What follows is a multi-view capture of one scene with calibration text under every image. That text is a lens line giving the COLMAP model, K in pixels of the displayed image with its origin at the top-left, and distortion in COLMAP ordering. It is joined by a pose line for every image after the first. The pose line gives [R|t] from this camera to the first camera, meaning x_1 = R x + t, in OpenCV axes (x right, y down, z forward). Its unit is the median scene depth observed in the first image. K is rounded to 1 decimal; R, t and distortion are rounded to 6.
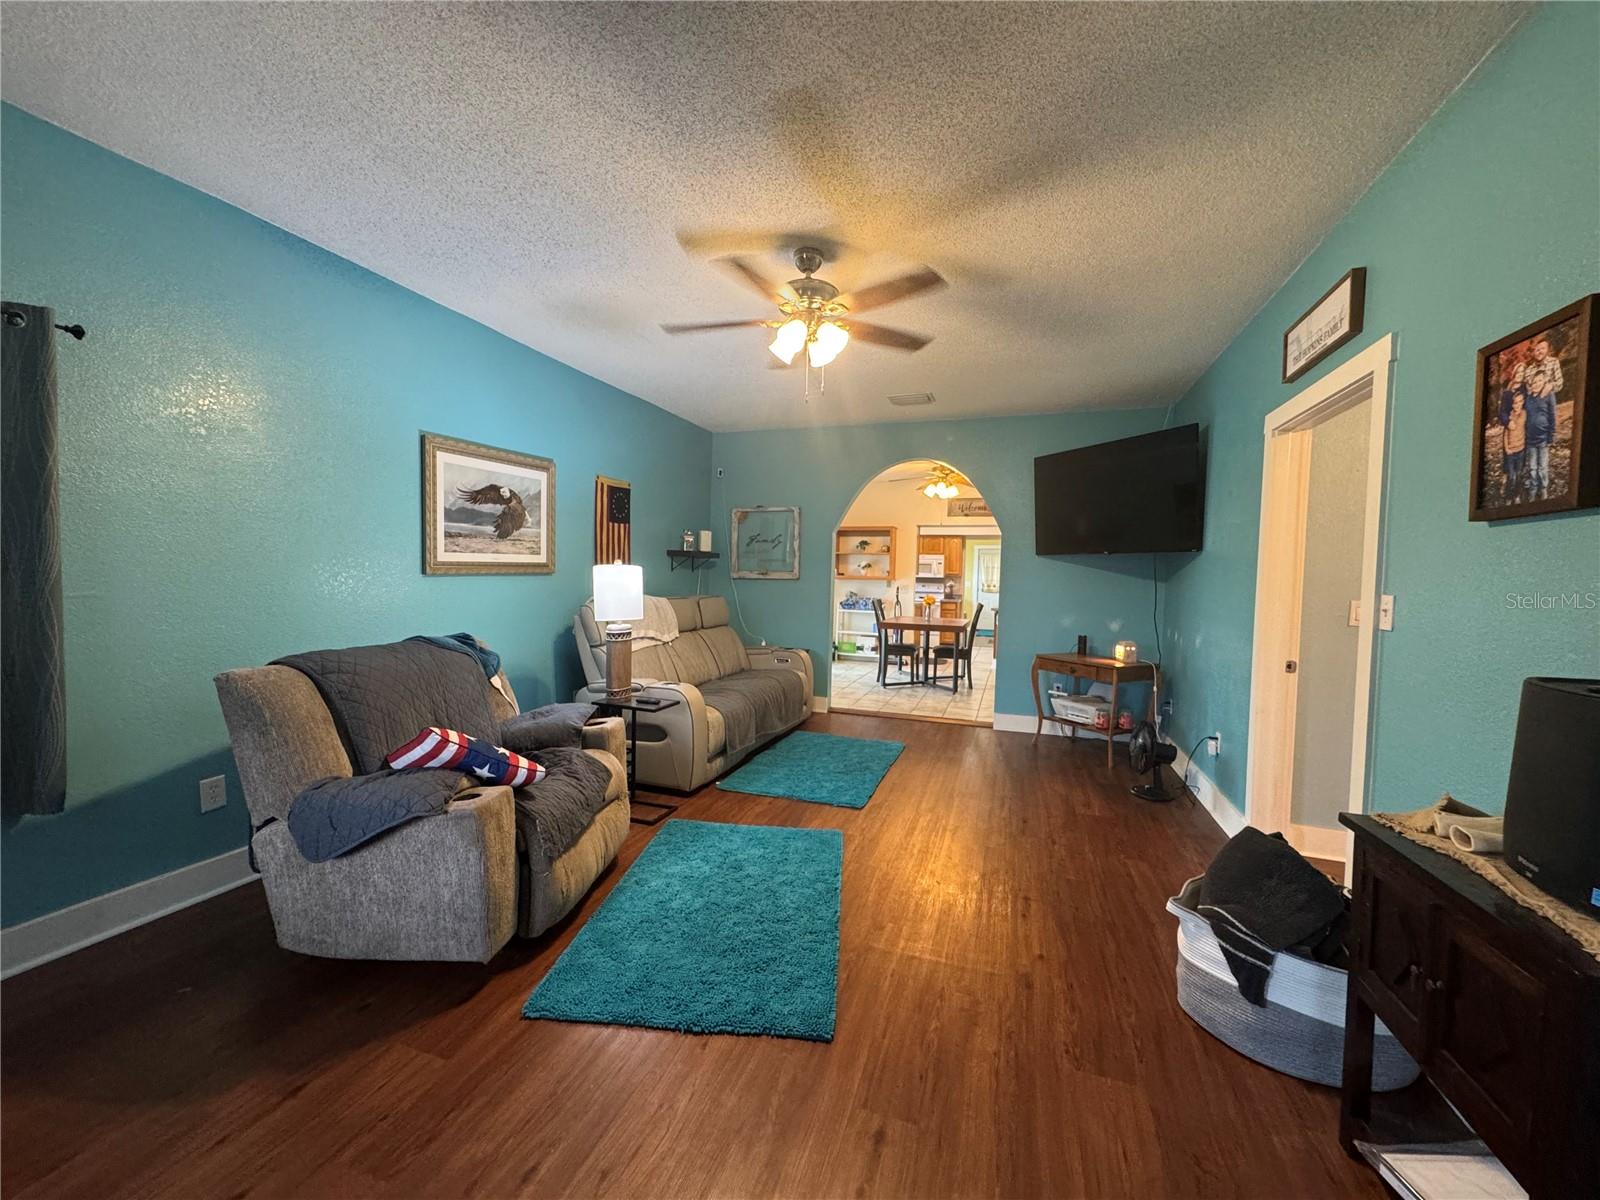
lens RADIAL K [[627.6, 0, 800.0], [0, 627.6, 600.0], [0, 0, 1]] dist [-0.000340, -0.000312]
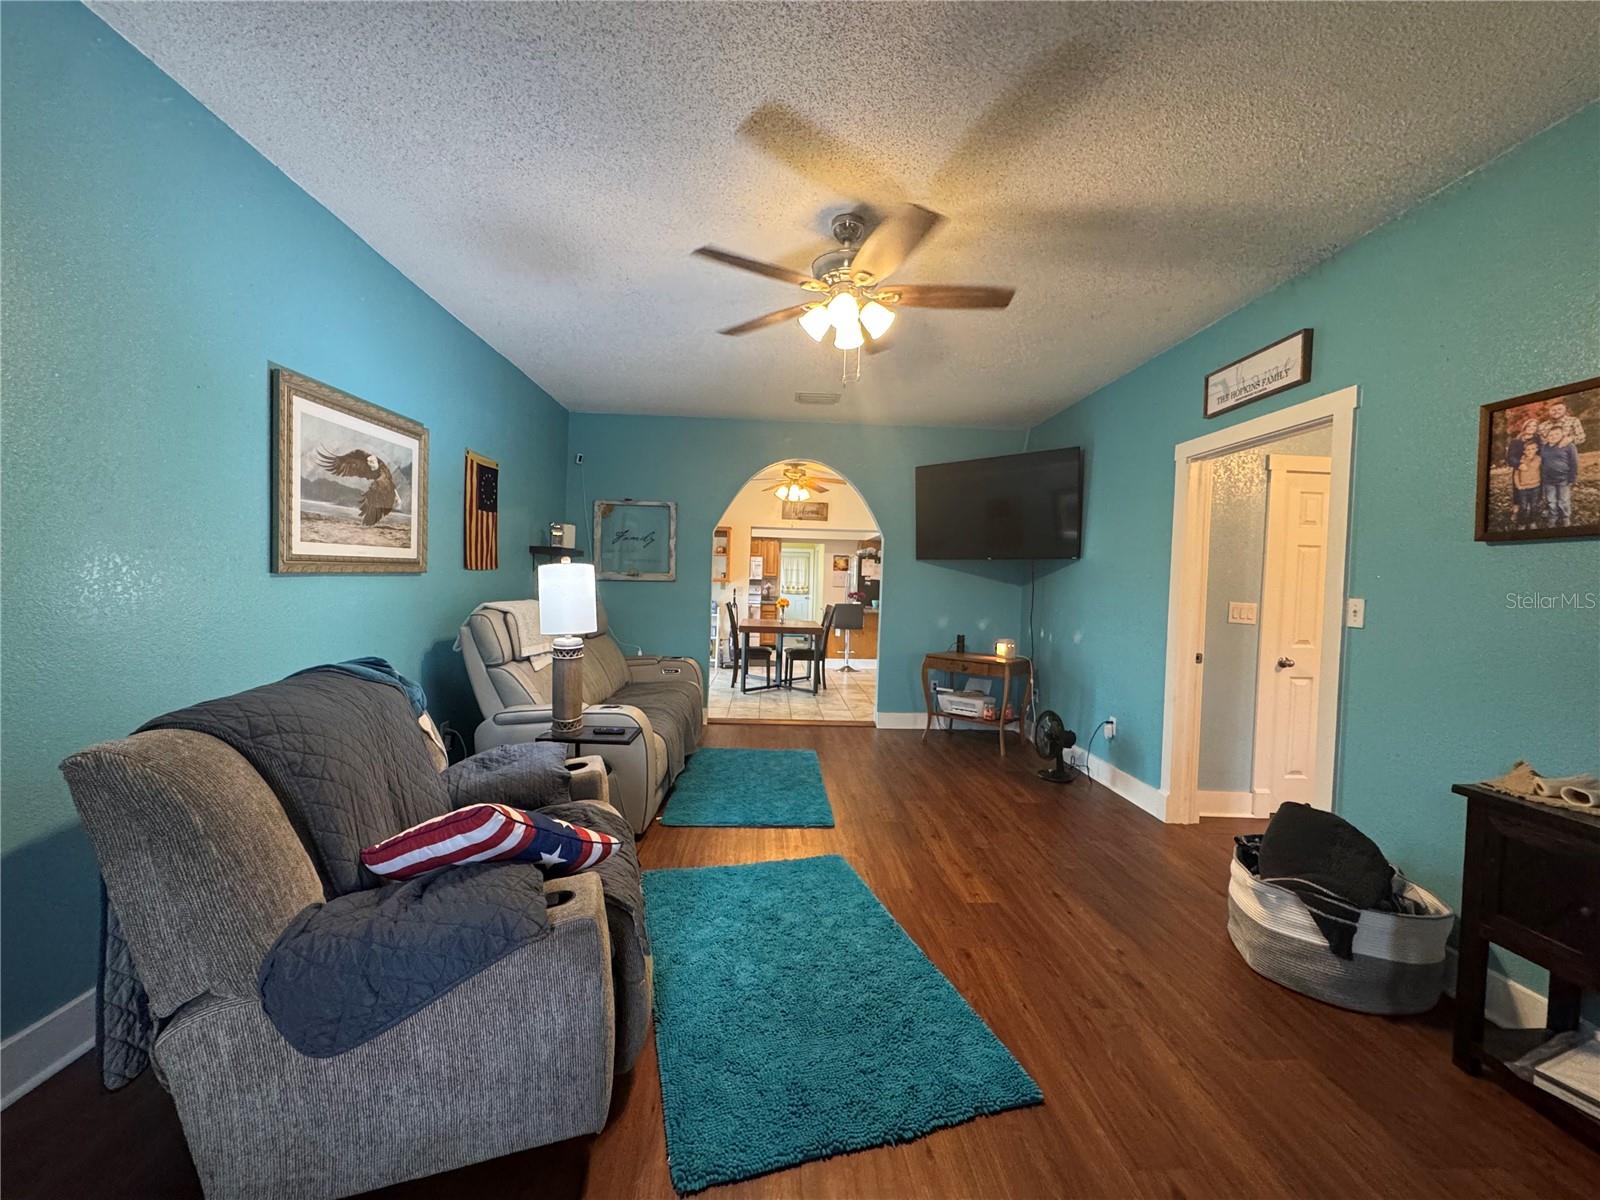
lens RADIAL K [[627.6, 0, 800.0], [0, 627.6, 600.0], [0, 0, 1]] dist [-0.000340, -0.000312]
pose [[0.931107, -0.006346, 0.364692, -0.298576], [0.006913, 0.999976, -0.000248, -0.007136], [-0.364681, 0.002752, 0.931128, 0.145907]]
